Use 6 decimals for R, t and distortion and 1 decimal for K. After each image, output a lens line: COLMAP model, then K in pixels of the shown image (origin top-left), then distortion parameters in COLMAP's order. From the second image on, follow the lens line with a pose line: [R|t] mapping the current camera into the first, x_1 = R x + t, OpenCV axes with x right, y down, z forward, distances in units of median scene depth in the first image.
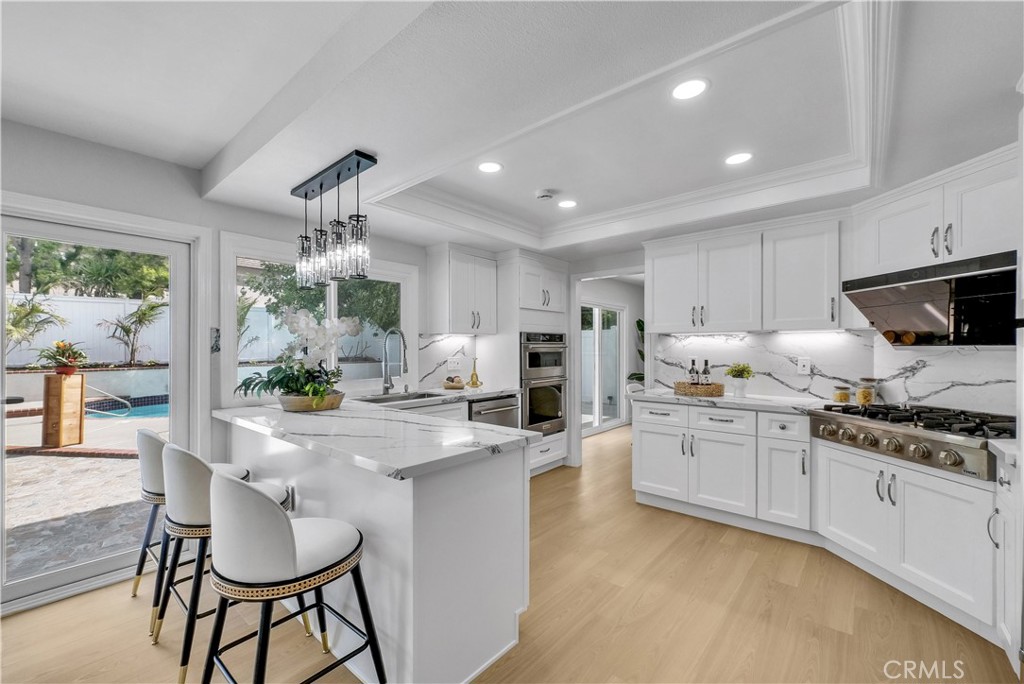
lens RADIAL K [[419.9, 0, 510.8], [0, 419.9, 341.6], [0, 0, 1]] dist [0.000876, -0.000044]
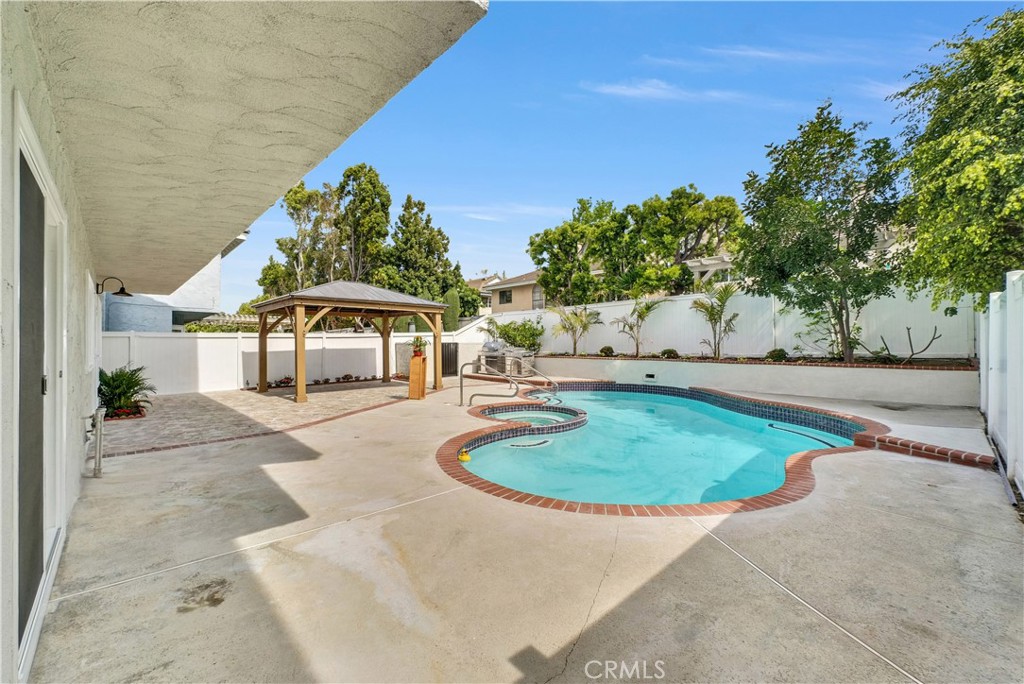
lens RADIAL K [[419.9, 0, 513.2], [0, 419.9, 344.8], [0, 0, 1]] dist [0.000876, -0.000044]
pose [[-0.099407, -0.006433, -0.995026, 0.695765], [0.017838, 0.999807, -0.008246, 0.068542], [0.994887, -0.018569, -0.099273, 1.967225]]
